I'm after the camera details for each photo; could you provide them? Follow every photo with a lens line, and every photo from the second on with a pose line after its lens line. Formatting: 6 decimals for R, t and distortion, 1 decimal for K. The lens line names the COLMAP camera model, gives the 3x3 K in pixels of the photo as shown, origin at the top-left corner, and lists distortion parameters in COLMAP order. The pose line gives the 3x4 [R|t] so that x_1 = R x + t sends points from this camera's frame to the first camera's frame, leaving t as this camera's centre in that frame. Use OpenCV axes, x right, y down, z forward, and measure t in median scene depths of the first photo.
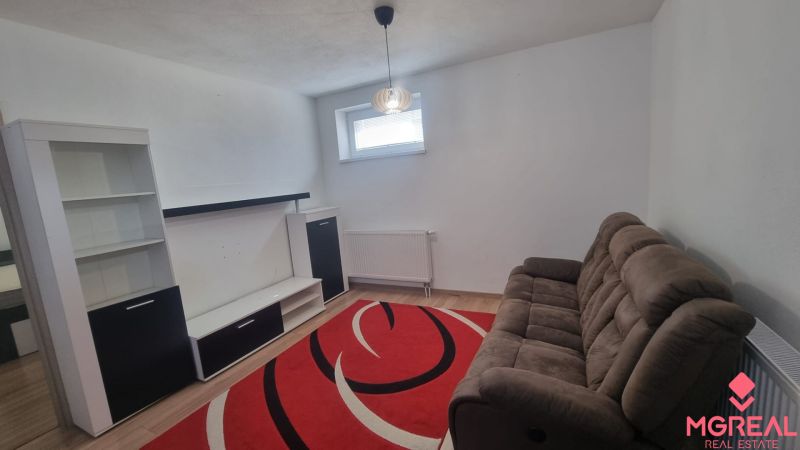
lens RADIAL K [[325.8, 0, 402.4], [0, 325.8, 224.4], [0, 0, 1]] dist [-0.001198, 0.000477]
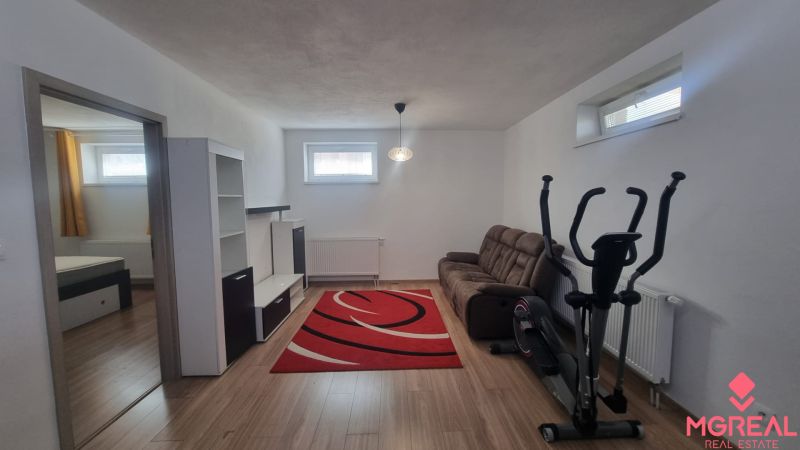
lens RADIAL K [[325.8, 0, 401.1], [0, 325.8, 224.0], [0, 0, 1]] dist [-0.001198, 0.000477]
pose [[0.884441, 0.039454, 0.464981, -0.527691], [0.002659, 0.995977, -0.089569, 0.092025], [-0.466644, 0.080455, 0.880778, -0.316717]]
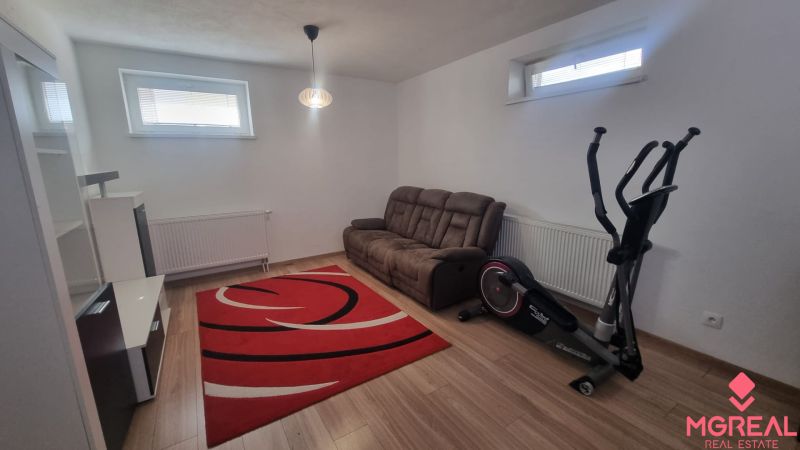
lens RADIAL K [[325.8, 0, 401.7], [0, 325.8, 224.5], [0, 0, 1]] dist [-0.001198, 0.000477]
pose [[0.521552, -0.095785, 0.847826, -0.650779], [0.097566, 0.993856, 0.052264, 0.056953], [-0.847623, 0.055460, 0.527693, 0.032241]]
